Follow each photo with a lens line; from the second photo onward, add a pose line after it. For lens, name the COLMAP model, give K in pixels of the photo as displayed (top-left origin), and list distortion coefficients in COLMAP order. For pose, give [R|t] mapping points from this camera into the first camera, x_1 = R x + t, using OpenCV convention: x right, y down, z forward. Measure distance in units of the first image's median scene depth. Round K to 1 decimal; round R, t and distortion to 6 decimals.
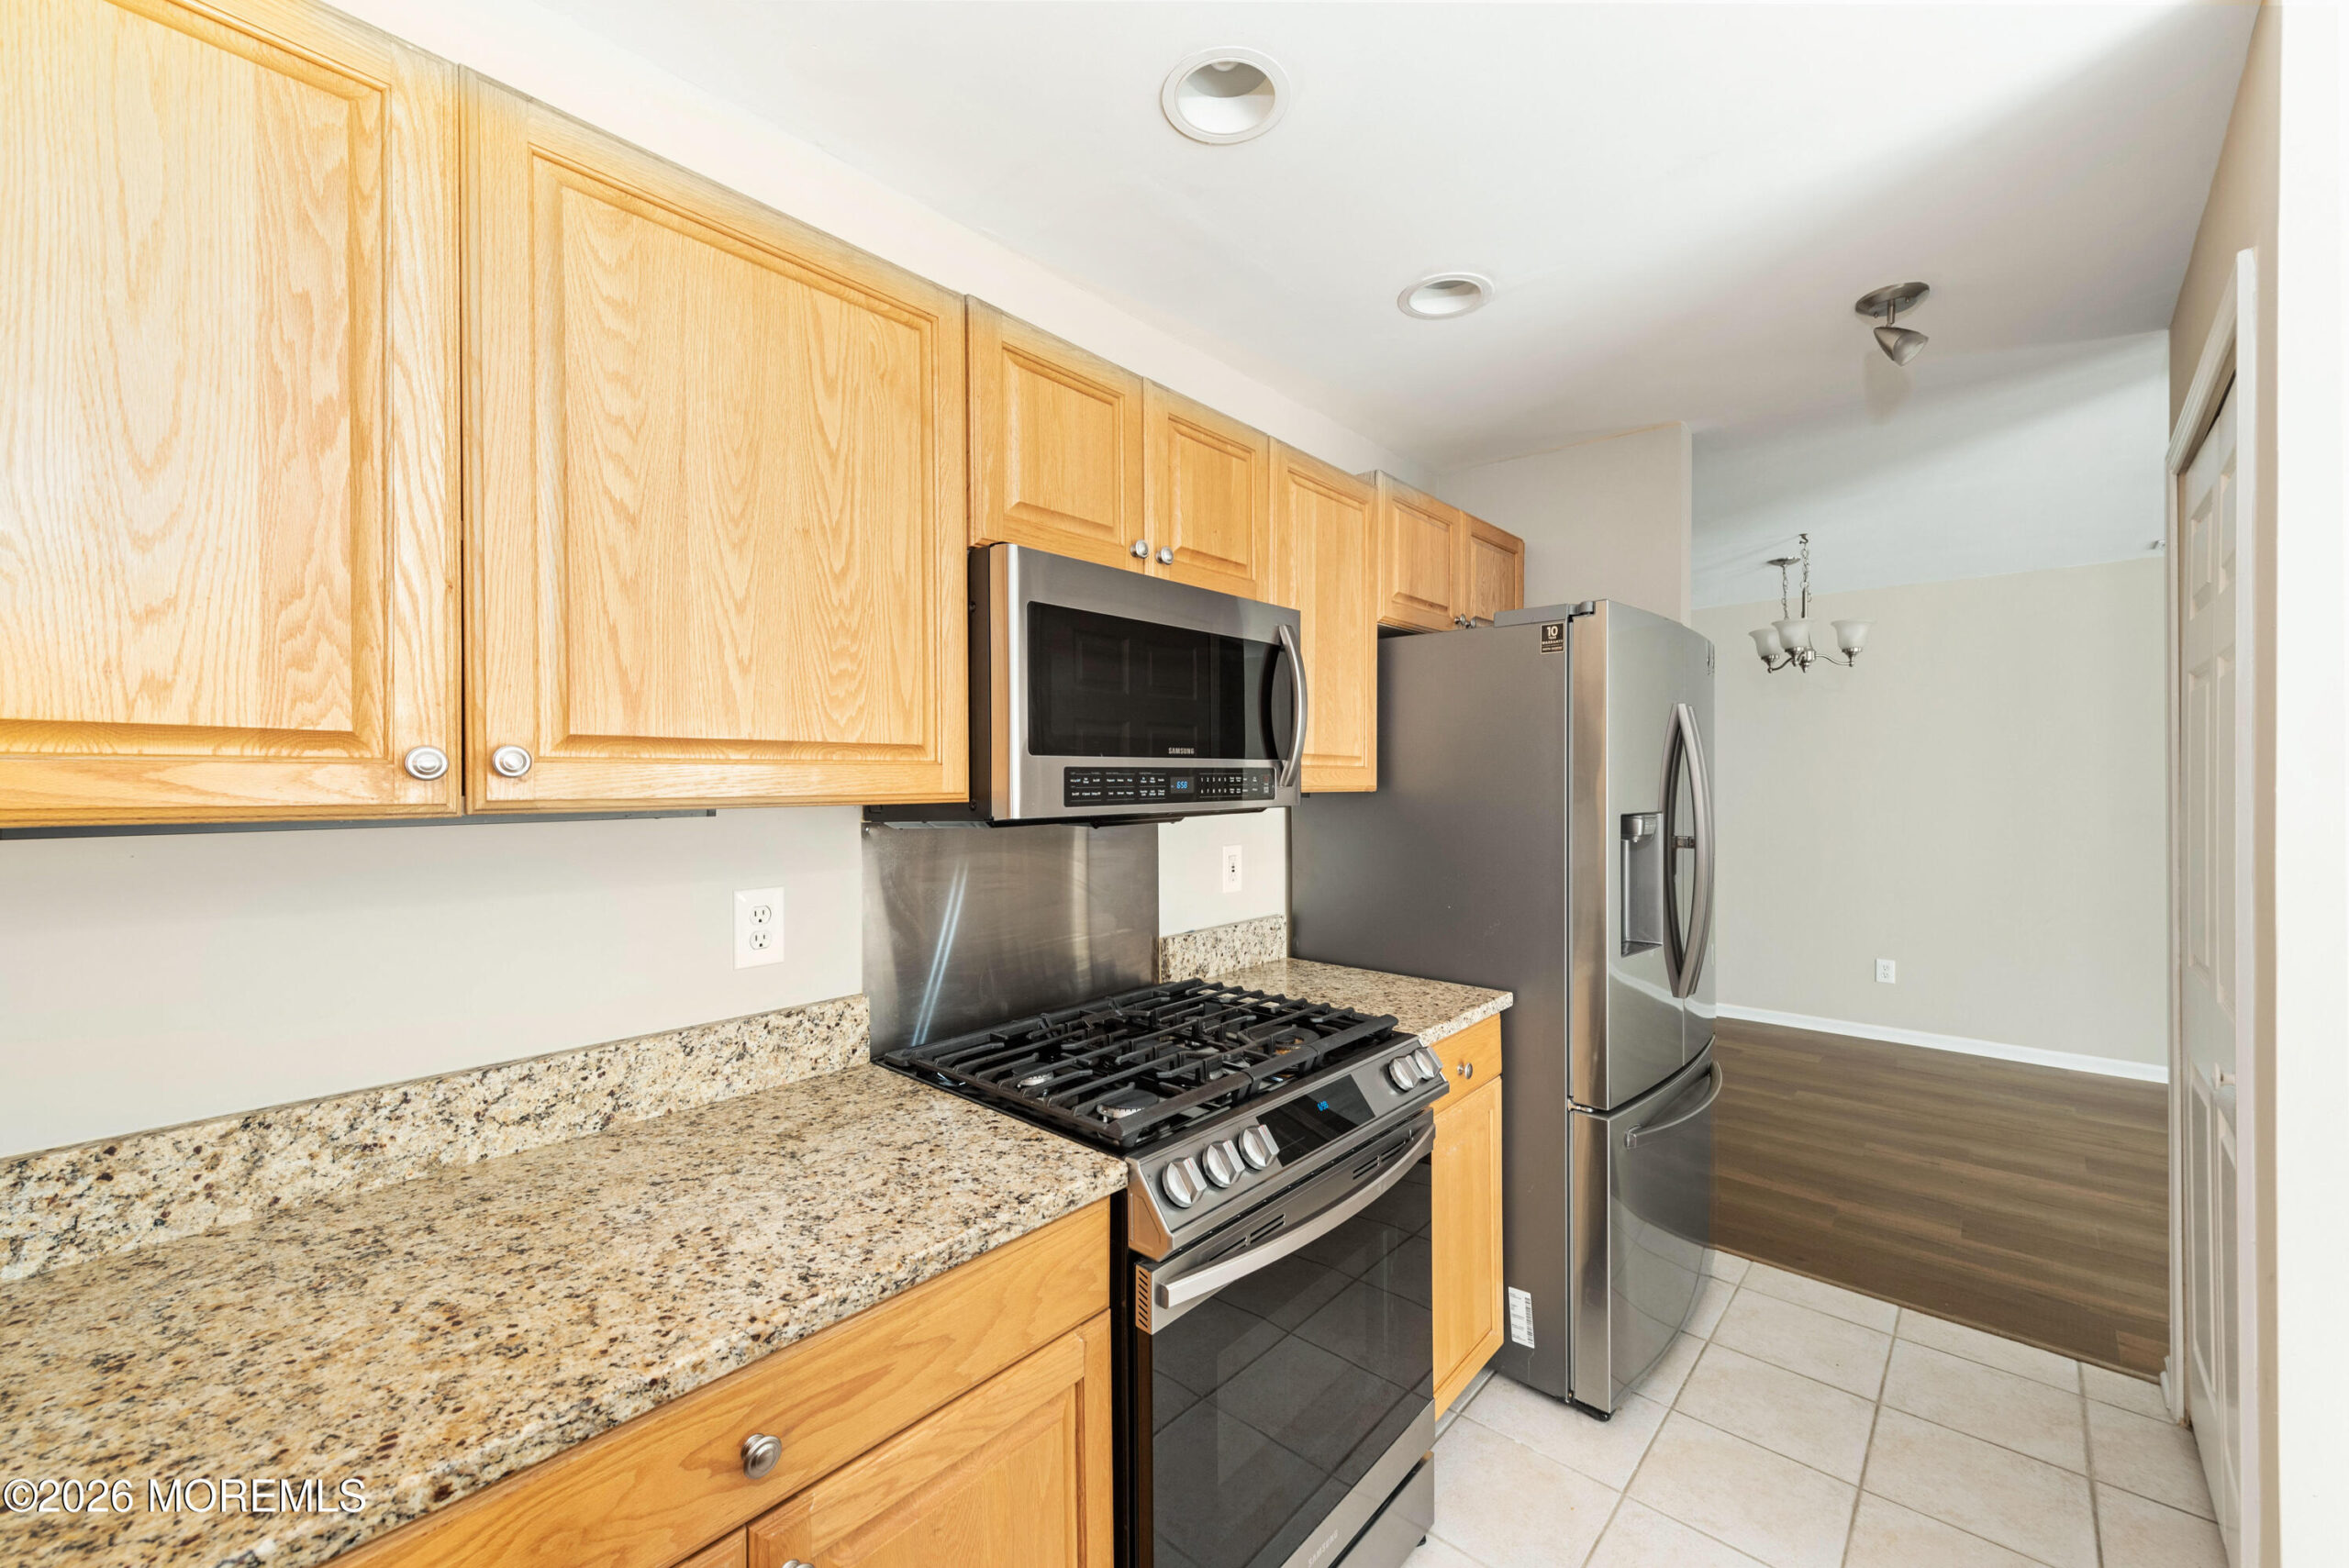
lens RADIAL K [[932.4, 0, 1182.9], [0, 932.4, 781.1], [0, 0, 1]] dist [0.011963, -0.003485]
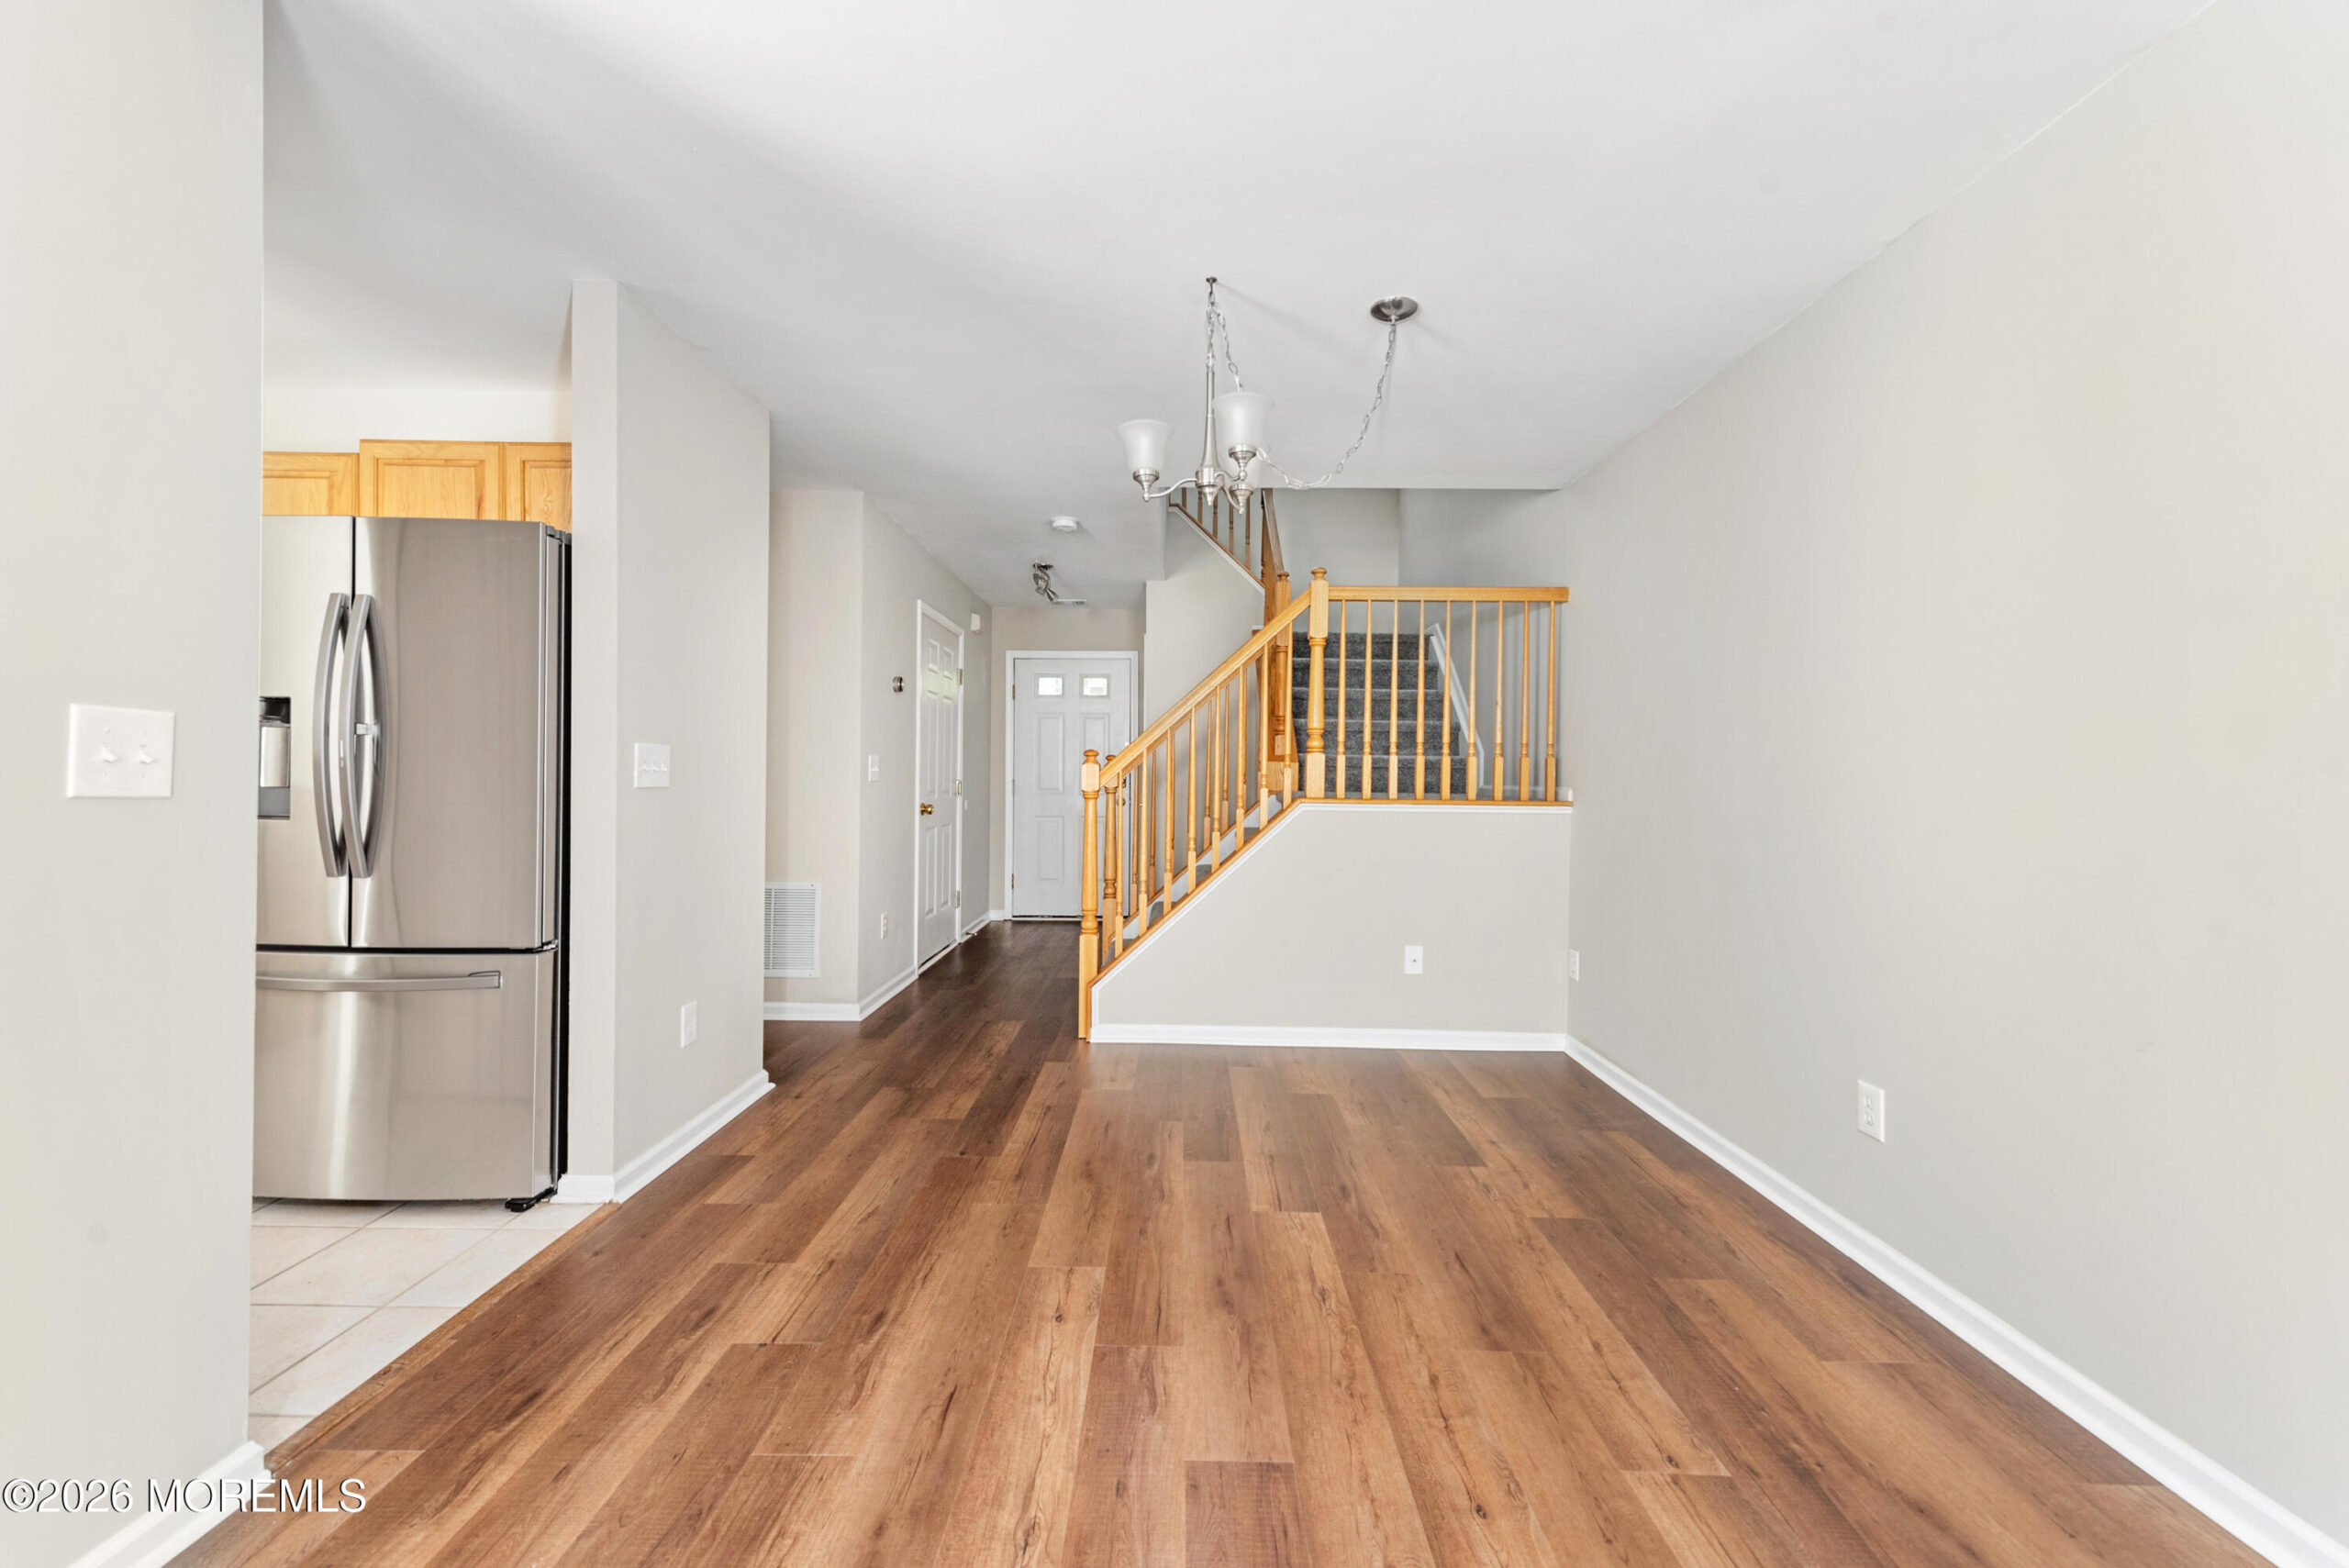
lens RADIAL K [[932.4, 0, 1172.2], [0, 932.4, 775.9], [0, 0, 1]] dist [0.011963, -0.003485]
pose [[0.664262, 0.005675, -0.747478, 3.501828], [-0.015545, 0.999860, -0.006224, 0.209359], [0.747338, 0.015754, 0.664257, 1.829398]]
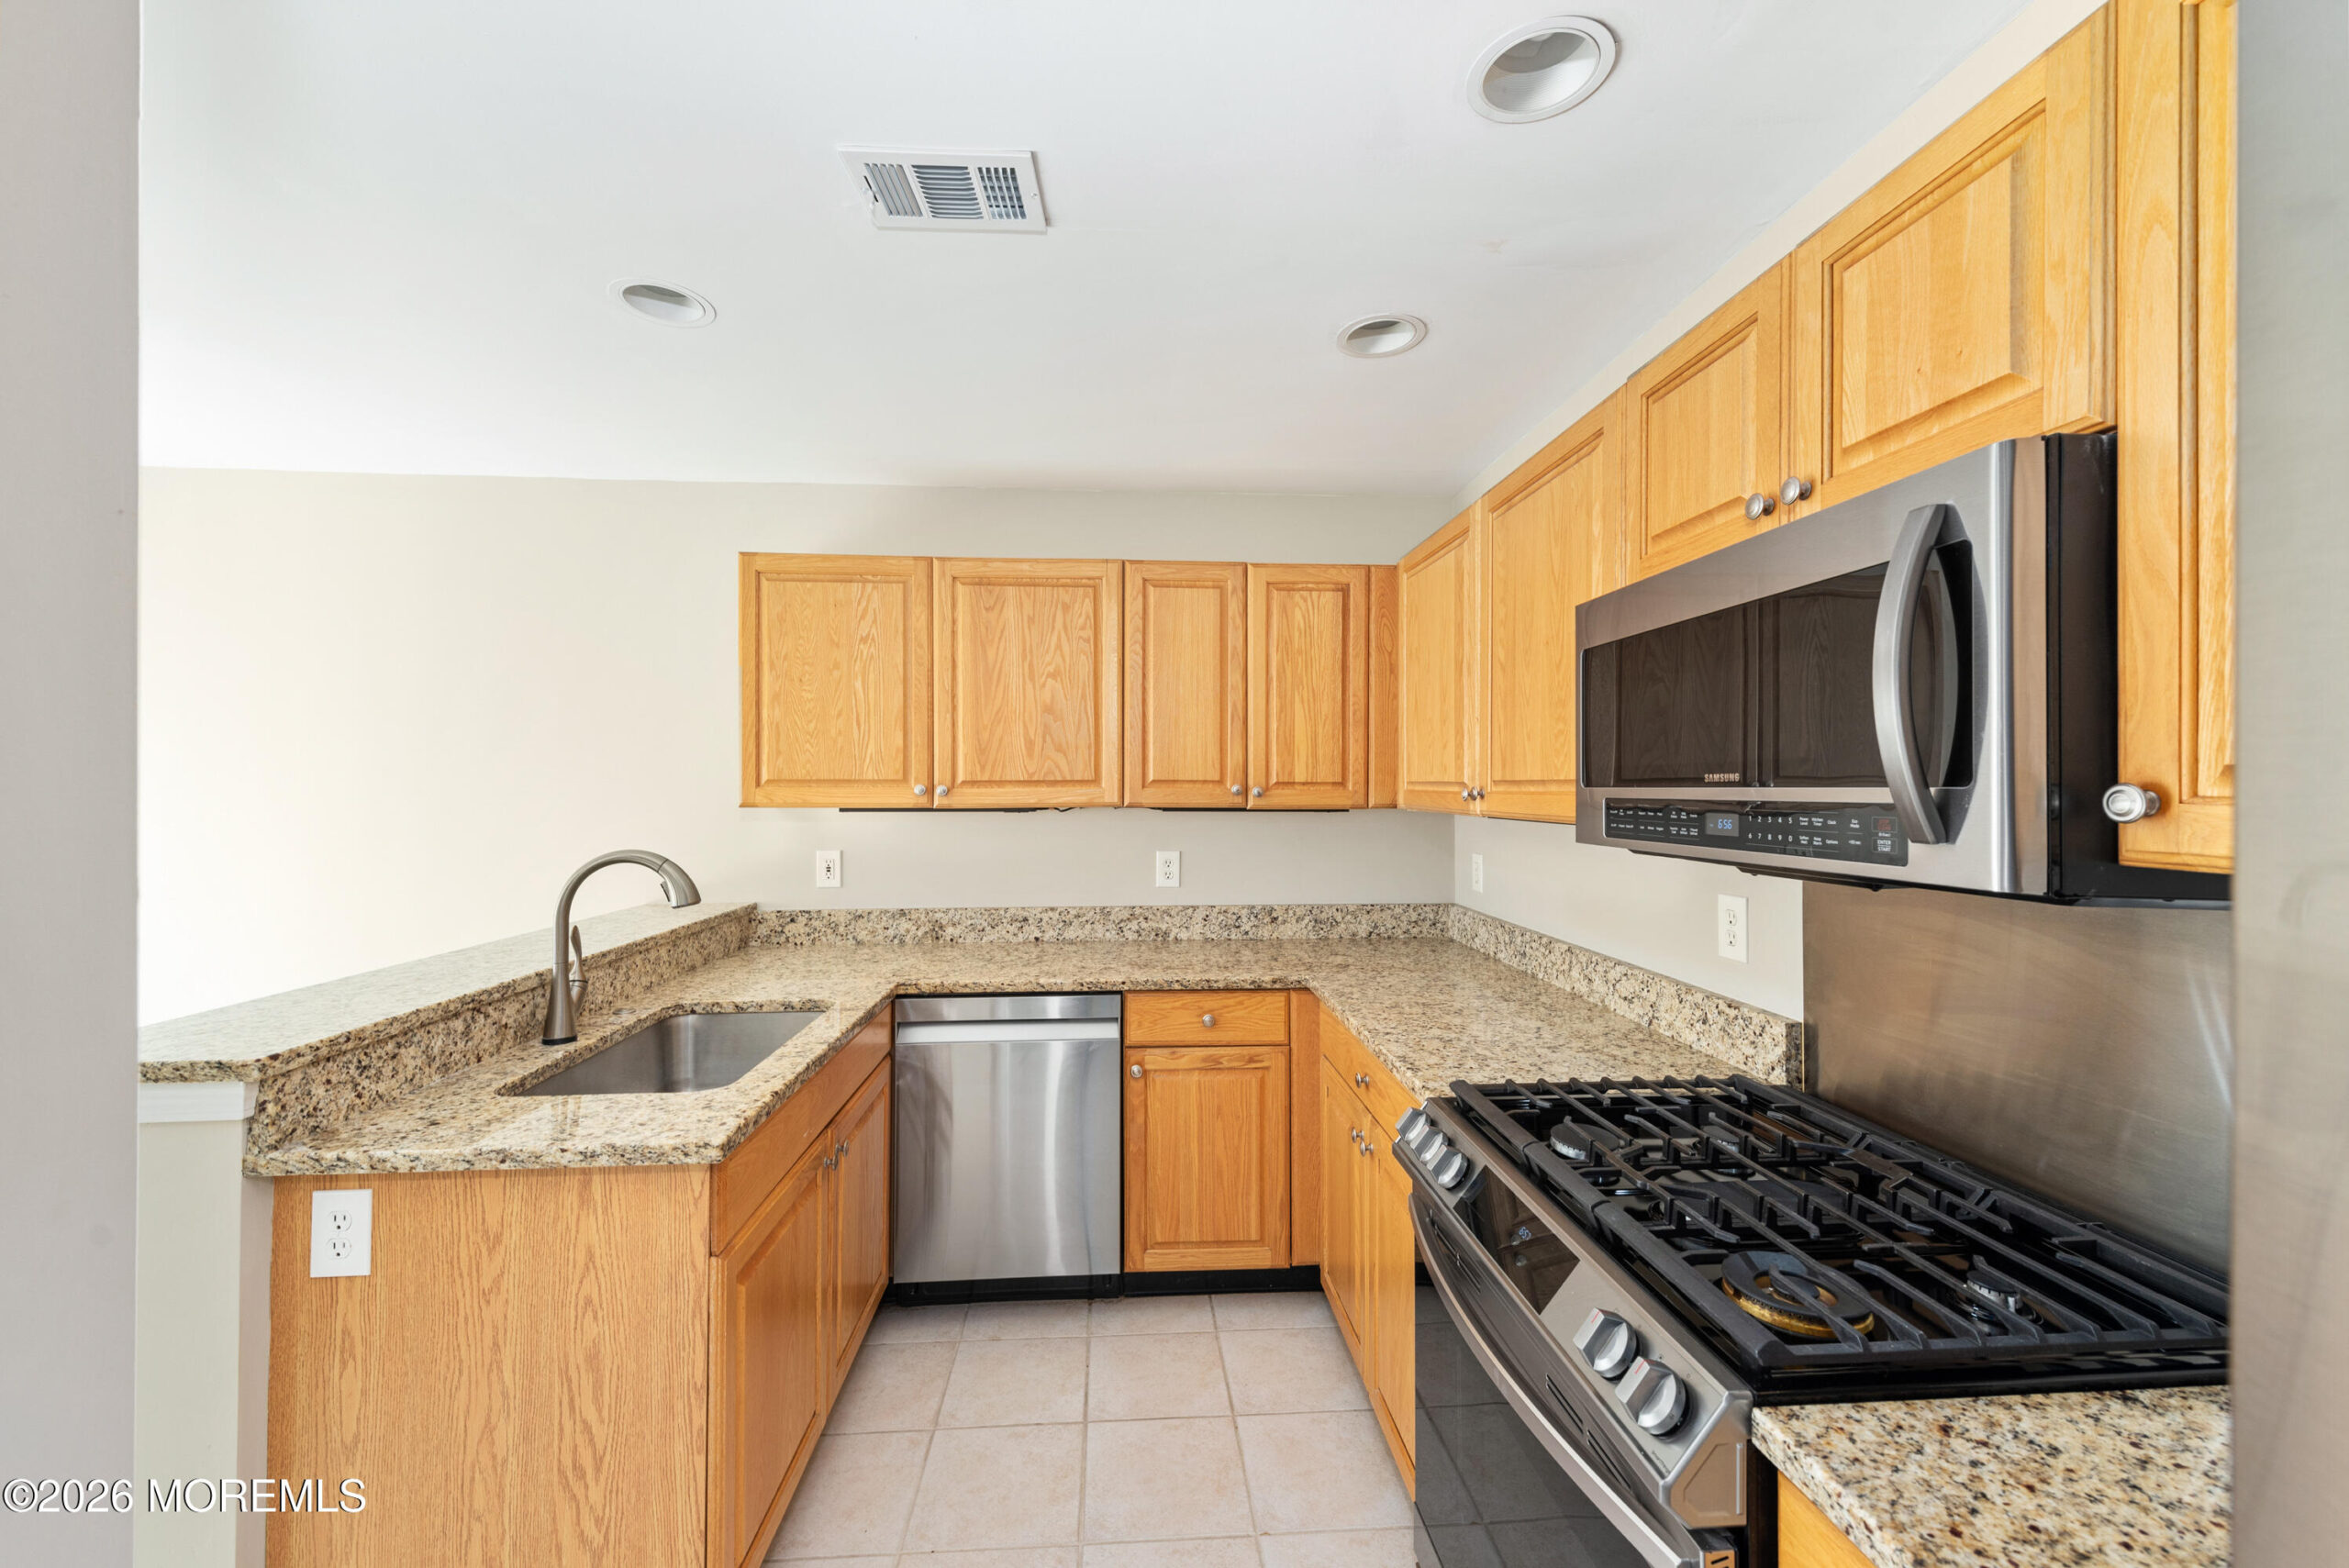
lens RADIAL K [[932.4, 0, 1182.0], [0, 932.4, 776.8], [0, 0, 1]] dist [0.011963, -0.003485]
pose [[-0.693586, -0.005873, -0.720350, 1.088506], [-0.003024, 0.999982, -0.005241, -0.036894], [0.720367, -0.001457, -0.693591, 1.573858]]
